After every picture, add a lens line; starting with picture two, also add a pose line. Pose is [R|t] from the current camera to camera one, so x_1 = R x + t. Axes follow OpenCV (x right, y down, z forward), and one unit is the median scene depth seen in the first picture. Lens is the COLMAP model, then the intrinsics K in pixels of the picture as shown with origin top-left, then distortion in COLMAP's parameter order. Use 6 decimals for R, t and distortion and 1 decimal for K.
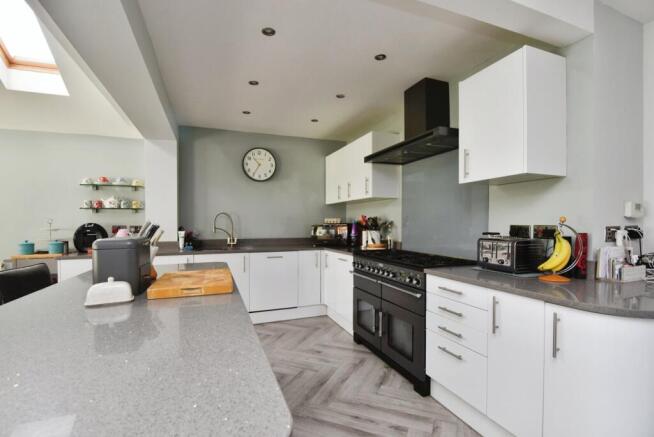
lens RADIAL K [[302.3, 0, 326.9], [0, 302.3, 223.4], [0, 0, 1]] dist [-0.025923, -0.000829]
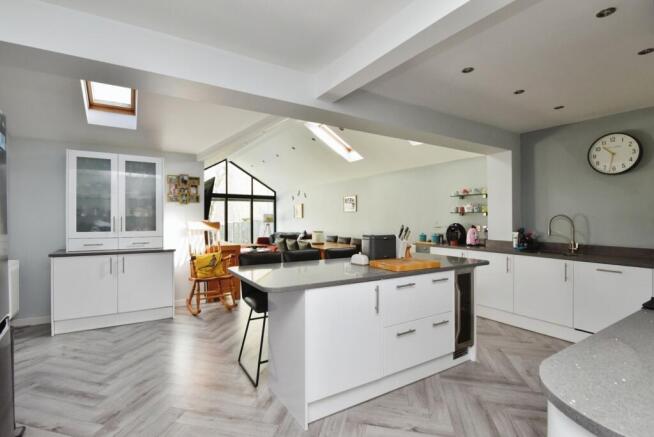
lens RADIAL K [[302.3, 0, 323.7], [0, 302.3, 216.3], [0, 0, 1]] dist [-0.025923, -0.000829]
pose [[0.183171, 0.001014, -0.983081, 0.458443], [-0.005304, 0.999986, 0.000043, -0.028111], [0.983067, 0.005206, 0.183174, 0.113431]]
